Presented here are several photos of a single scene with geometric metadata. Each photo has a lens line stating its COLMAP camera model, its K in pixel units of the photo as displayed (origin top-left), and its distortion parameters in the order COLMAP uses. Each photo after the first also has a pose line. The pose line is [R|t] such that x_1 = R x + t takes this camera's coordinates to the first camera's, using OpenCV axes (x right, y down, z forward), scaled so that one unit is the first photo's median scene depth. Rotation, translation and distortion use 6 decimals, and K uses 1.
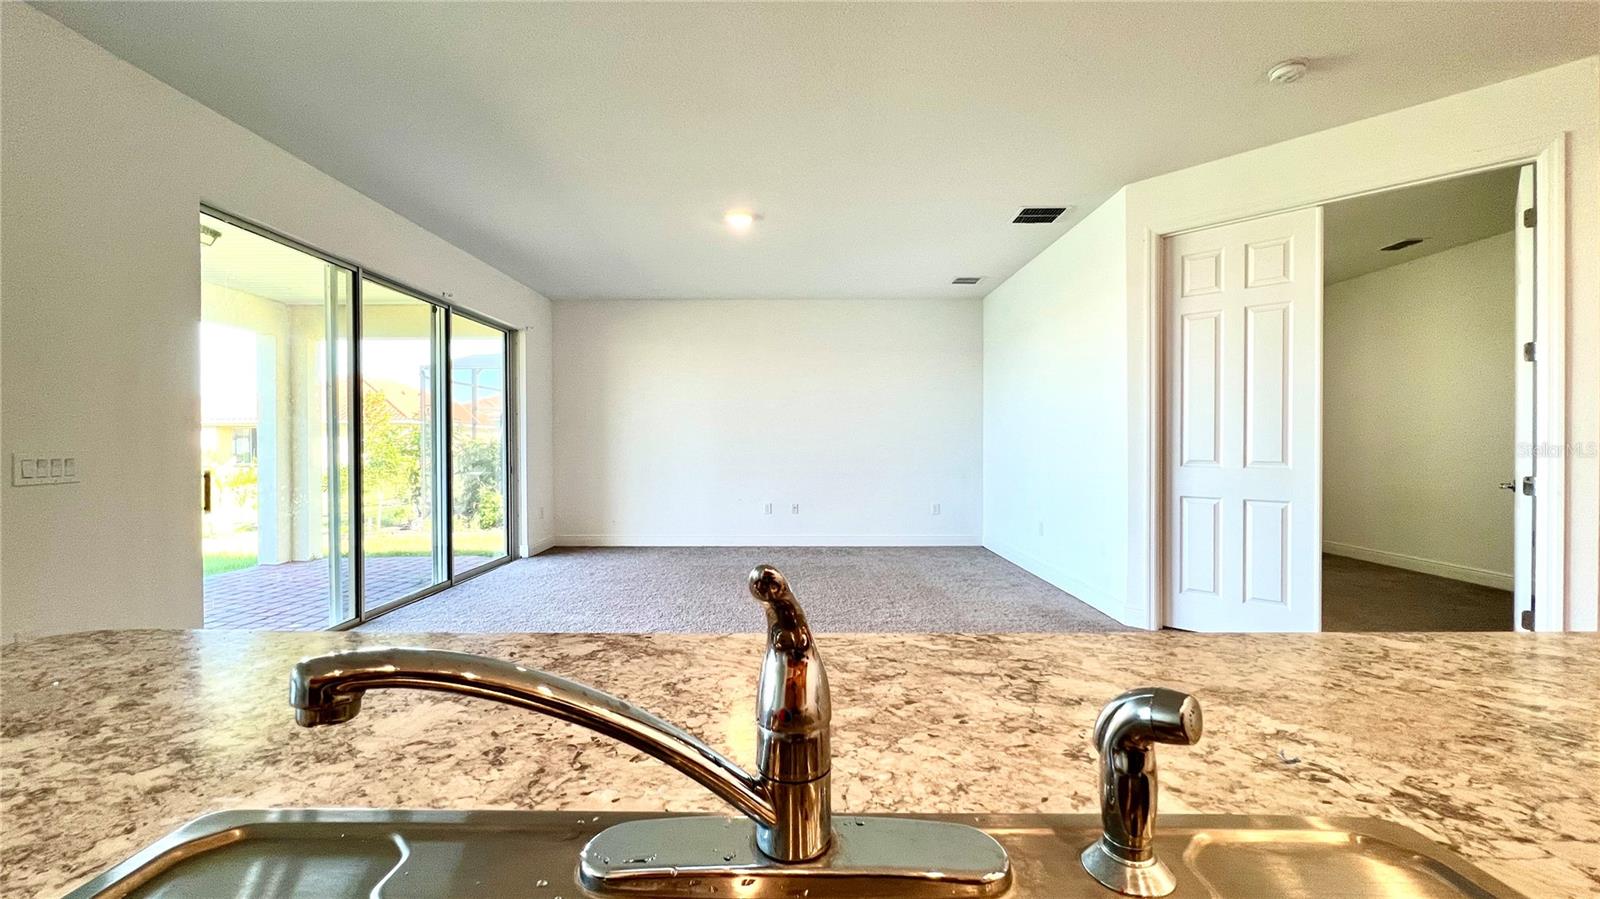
lens RADIAL K [[640.1, 0, 794.2], [0, 640.1, 448.3], [0, 0, 1]] dist [0.002125, 0.000120]
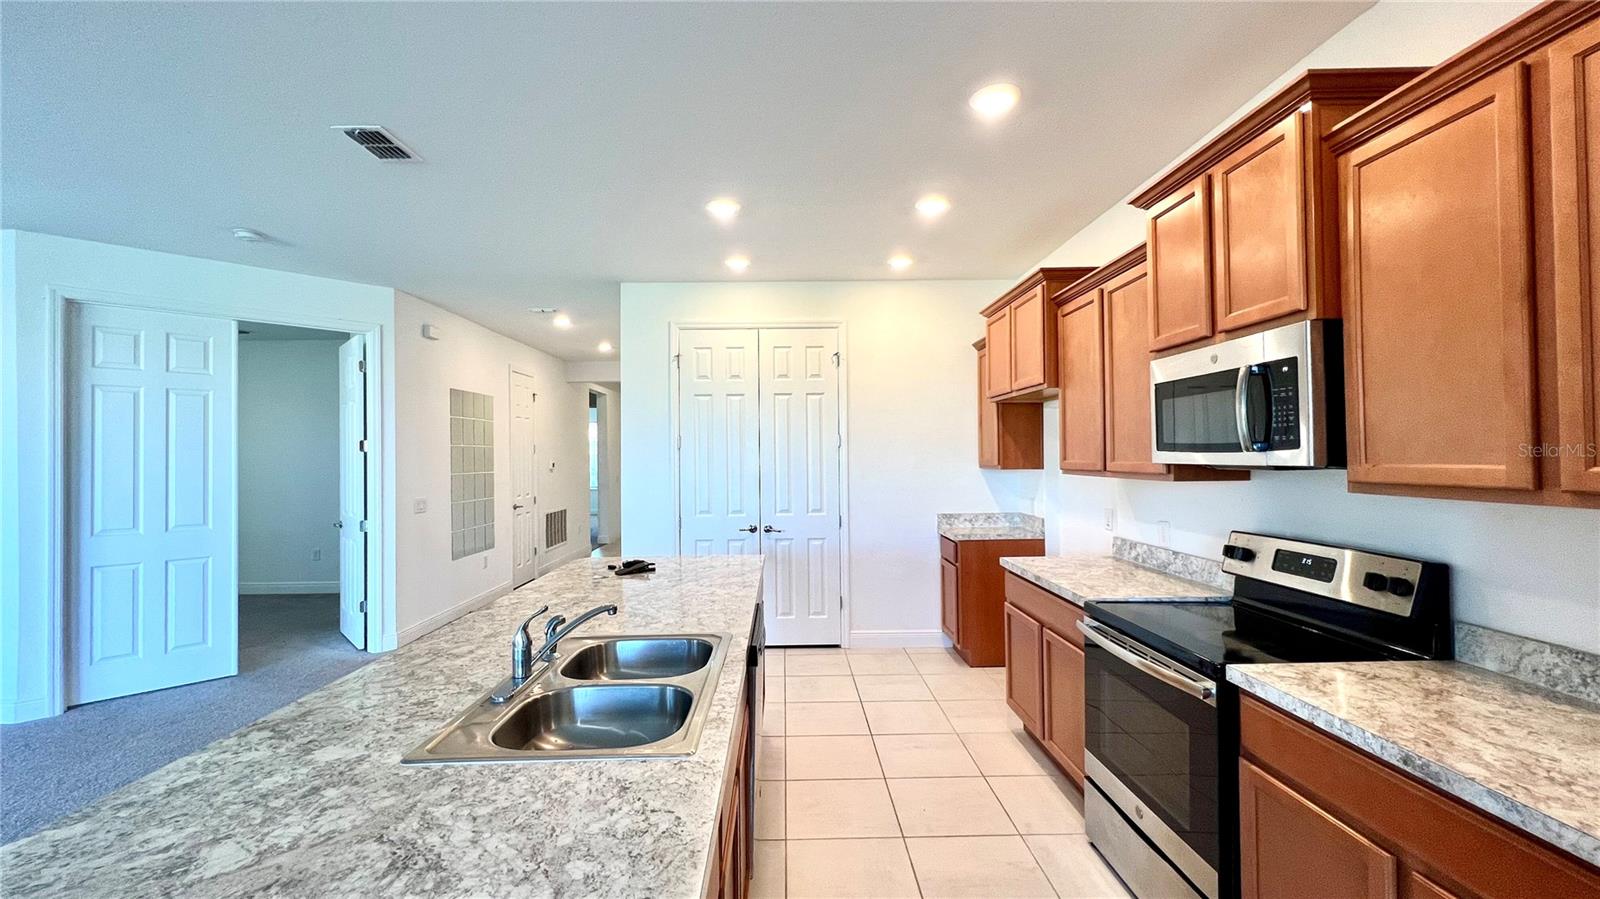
lens RADIAL K [[640.1, 0, 794.5], [0, 640.1, 449.9], [0, 0, 1]] dist [0.002125, 0.000120]
pose [[-0.024061, 0.011717, 0.999642, -0.381067], [0.018041, 0.999774, -0.011284, -0.069007], [-0.999548, 0.017763, -0.024267, -0.059758]]
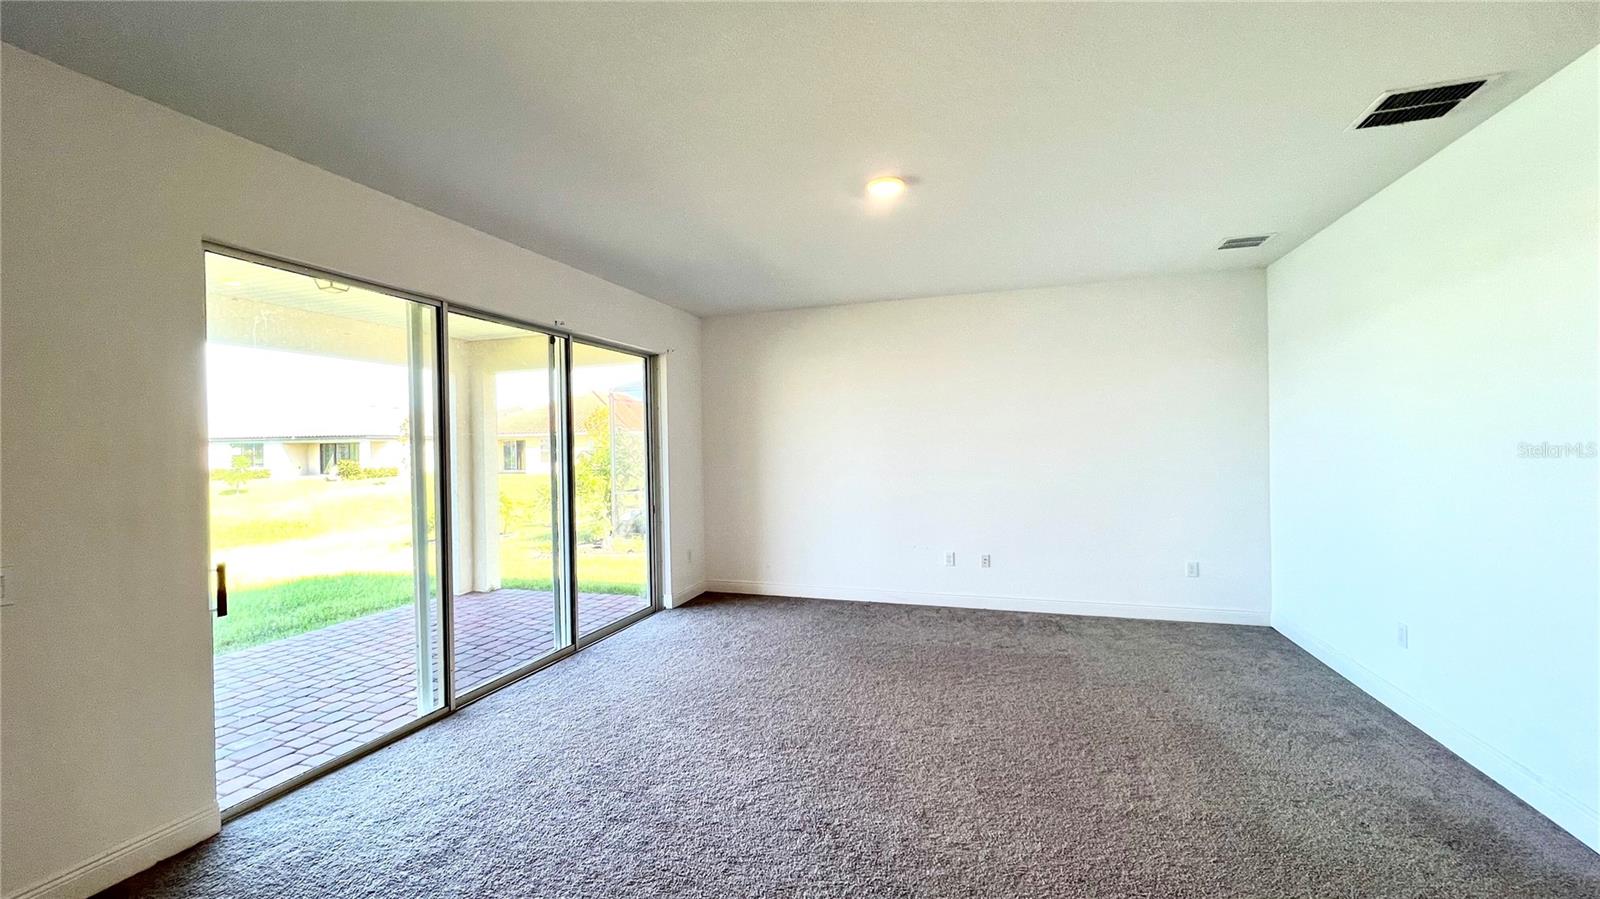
lens RADIAL K [[640.1, 0, 795.0], [0, 640.1, 448.2], [0, 0, 1]] dist [0.002125, 0.000120]
pose [[0.952197, -0.013176, -0.305201, 0.033913], [0.012840, 0.999913, -0.003107, -0.074551], [0.305216, -0.000960, 0.952283, 0.319872]]
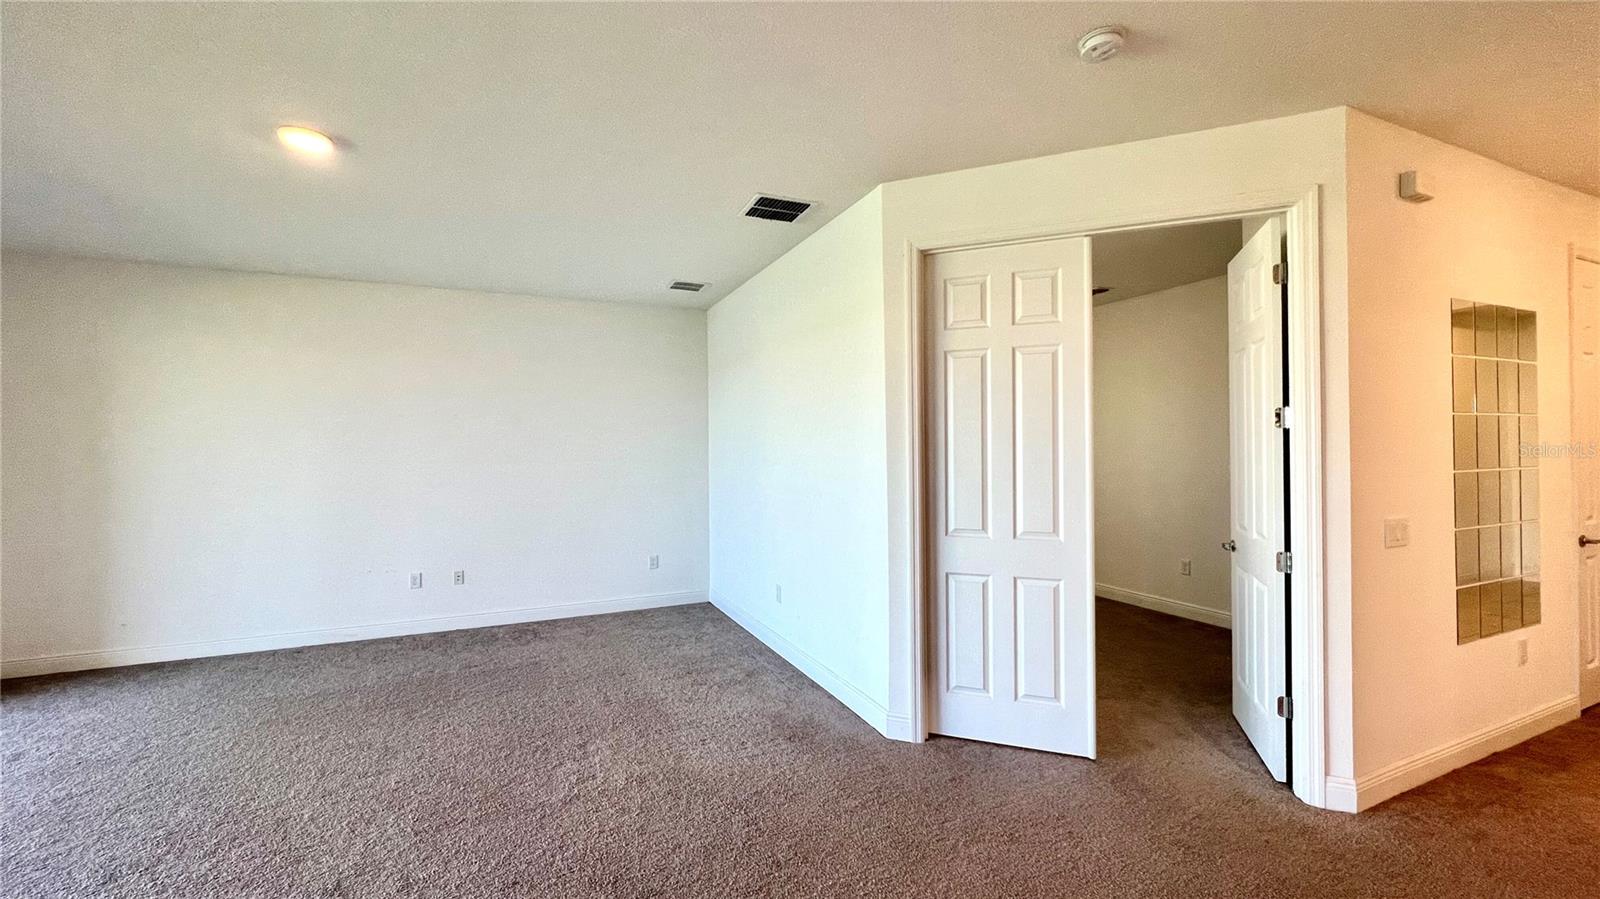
lens RADIAL K [[640.1, 0, 794.5], [0, 640.1, 447.3], [0, 0, 1]] dist [0.002125, 0.000120]
pose [[0.910600, -0.006668, 0.413235, 0.083592], [0.011152, 0.999902, -0.008441, -0.073686], [-0.413138, 0.012295, 0.910585, 0.307363]]
